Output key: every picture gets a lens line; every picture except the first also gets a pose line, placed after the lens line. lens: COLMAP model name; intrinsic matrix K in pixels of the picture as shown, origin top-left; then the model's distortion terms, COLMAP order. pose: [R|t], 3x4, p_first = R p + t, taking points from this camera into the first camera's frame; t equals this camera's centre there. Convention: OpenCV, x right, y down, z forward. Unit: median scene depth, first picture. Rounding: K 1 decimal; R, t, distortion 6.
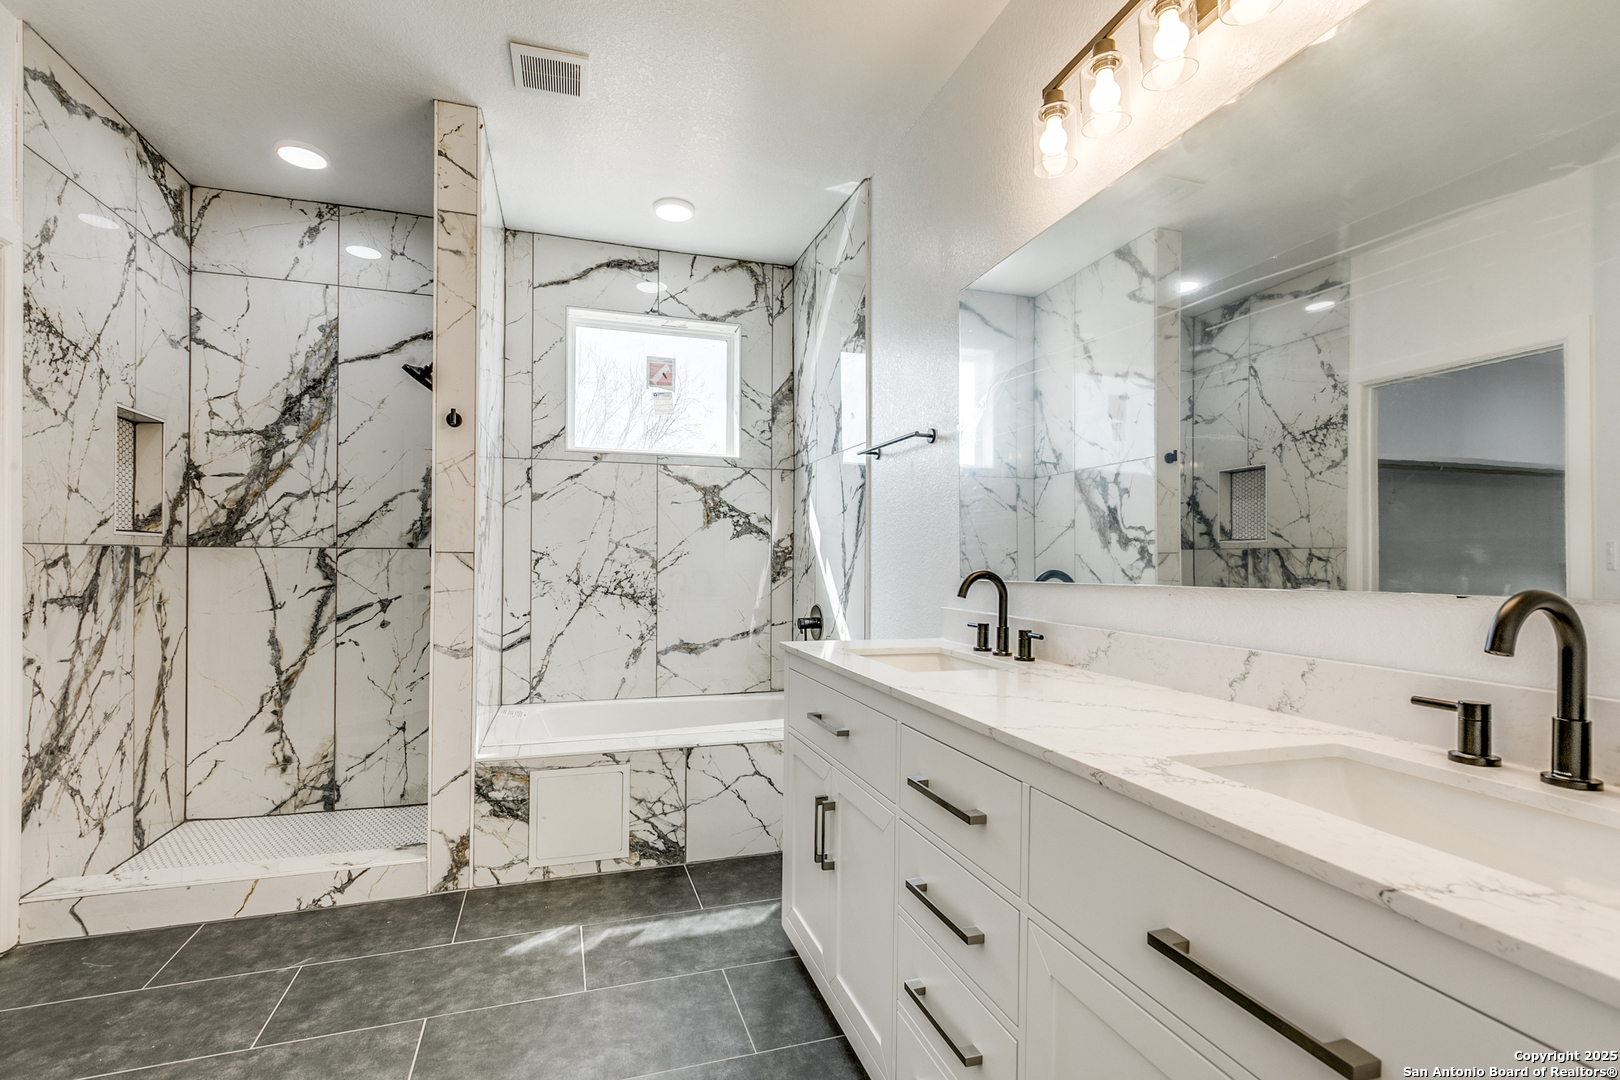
lens RADIAL K [[738.6, 0, 808.4], [0, 738.6, 550.0], [0, 0, 1]] dist [-0.000282, 0.000357]
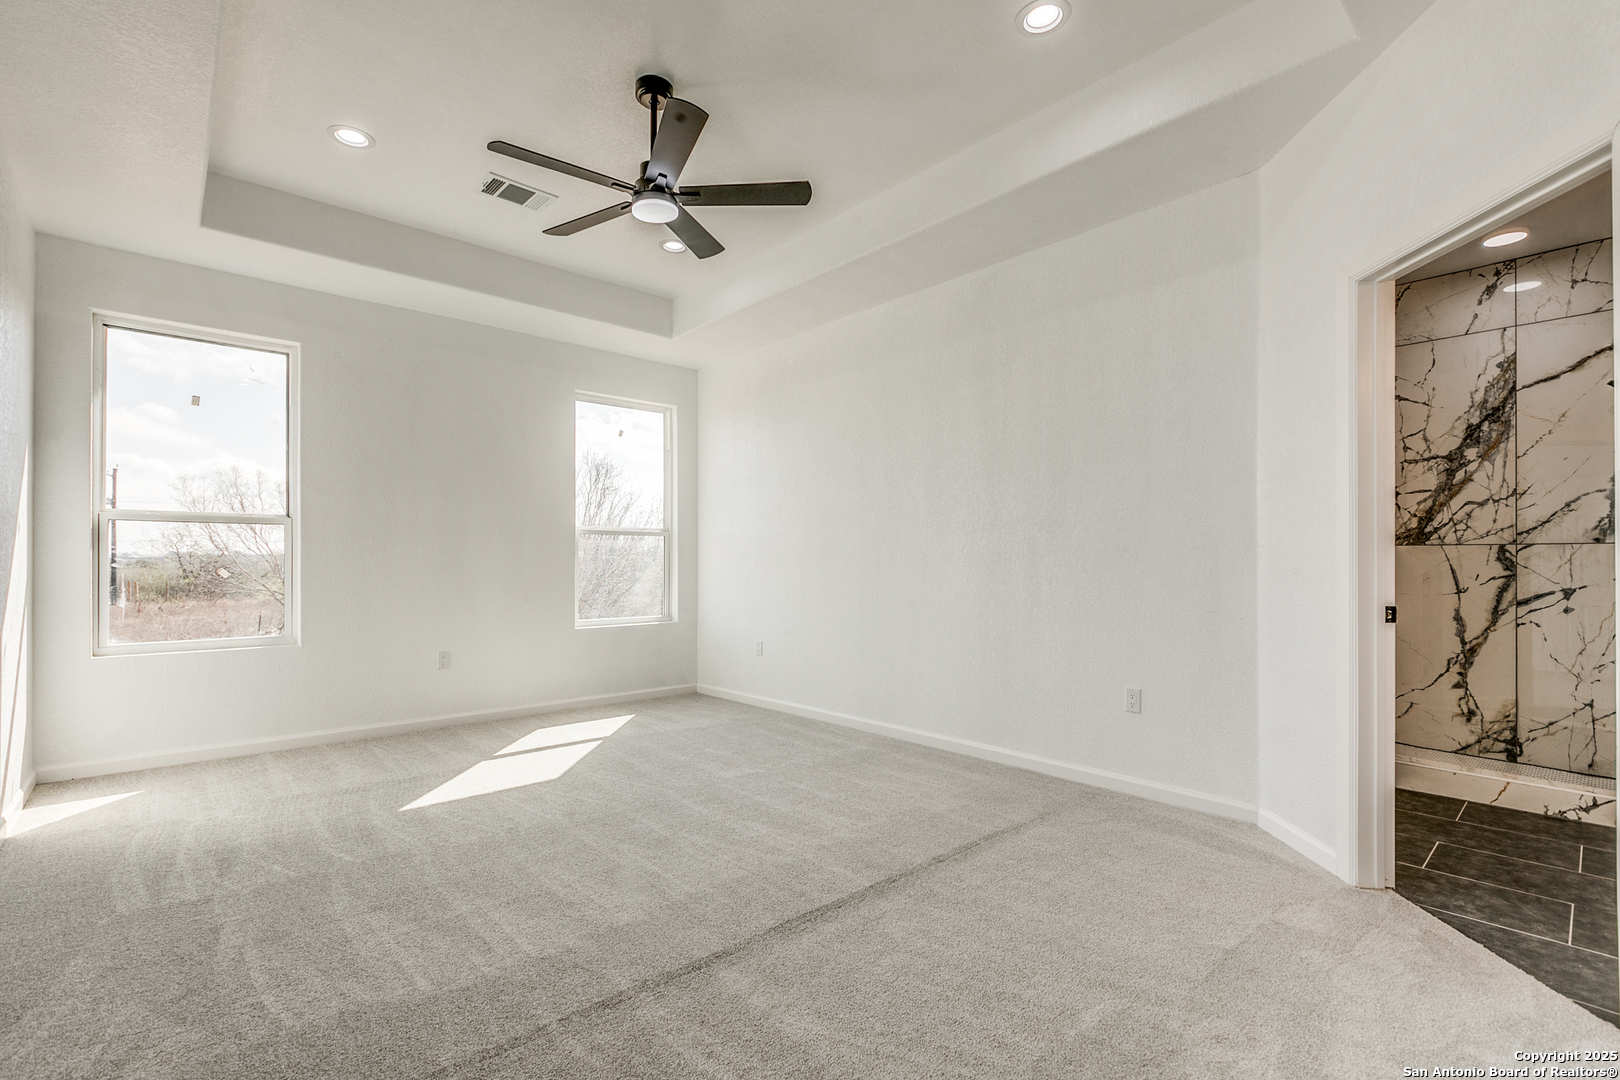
lens RADIAL K [[738.6, 0, 806.4], [0, 738.6, 557.6], [0, 0, 1]] dist [-0.000282, 0.000357]
pose [[0.401768, -0.009015, -0.915697, -0.002726], [0.009852, 0.999936, -0.005522, 0.014309], [0.915688, -0.006803, 0.401831, -0.545513]]
